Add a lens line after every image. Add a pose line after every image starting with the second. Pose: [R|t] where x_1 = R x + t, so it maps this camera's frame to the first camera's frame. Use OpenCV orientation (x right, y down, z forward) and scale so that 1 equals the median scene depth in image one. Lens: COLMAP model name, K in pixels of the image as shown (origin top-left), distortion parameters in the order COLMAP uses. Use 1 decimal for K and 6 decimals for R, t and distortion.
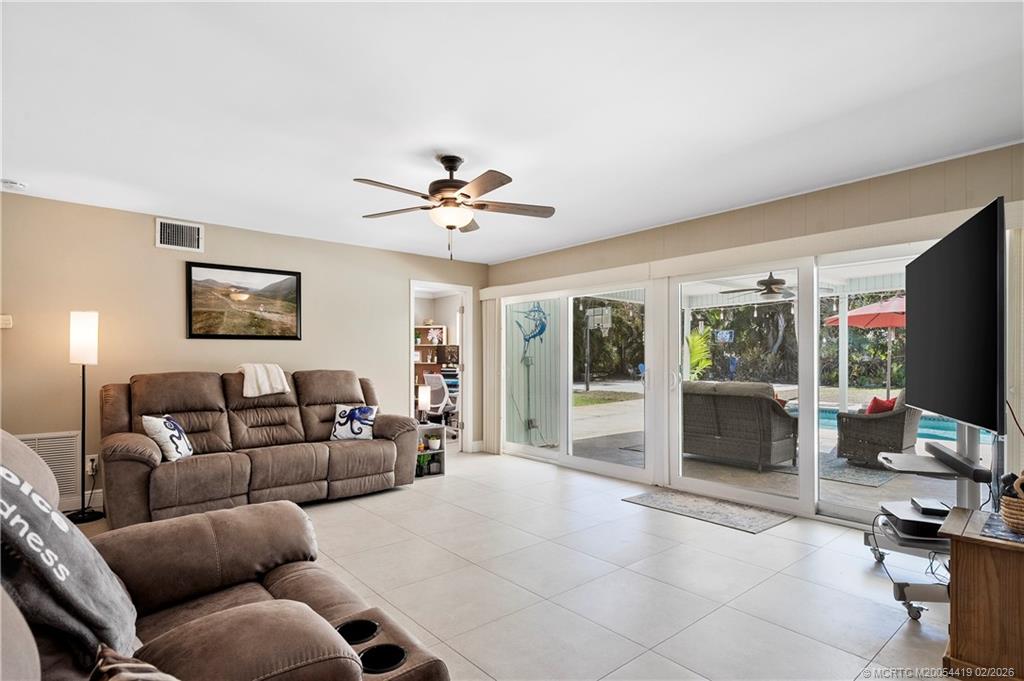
lens RADIAL K [[527.2, 0, 508.3], [0, 527.2, 356.7], [0, 0, 1]] dist [0.004500, 0.000892]
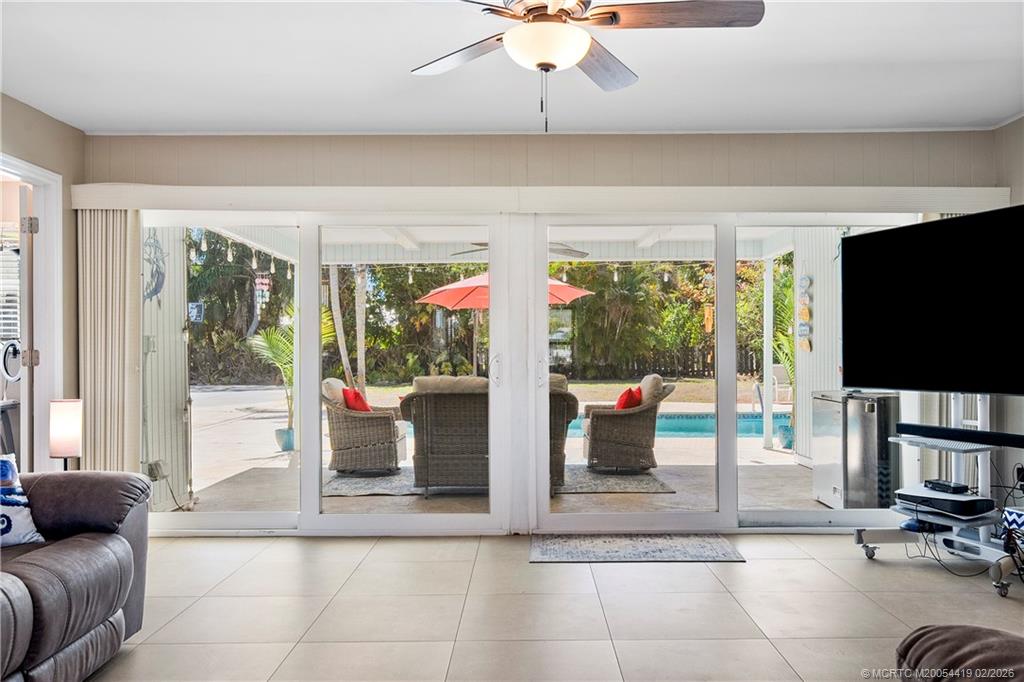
lens RADIAL K [[828.7, 0, 531.7], [0, 828.7, 343.4], [0, 0, 1]] dist [0.023737, -0.000154]
pose [[0.638289, 0.004033, 0.769786, -0.379510], [-0.000334, 0.999988, -0.004962, 0.012333], [-0.769797, 0.002910, 0.638282, 0.261153]]
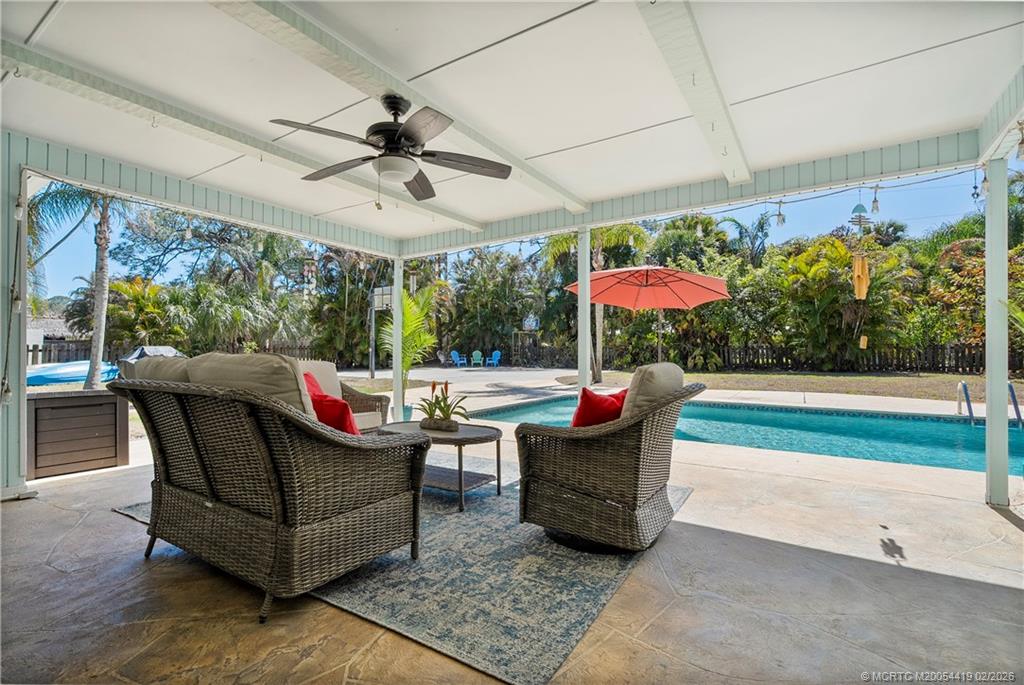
lens RADIAL K [[463.6, 0, 512.0], [0, 463.6, 342.5], [0, 0, 1]] dist [-0.001841, -0.000054]
pose [[0.957980, 0.006828, 0.286754, 0.480840], [-0.003461, 0.999919, -0.012244, 0.039312], [-0.286815, 0.010737, 0.957926, 0.593615]]
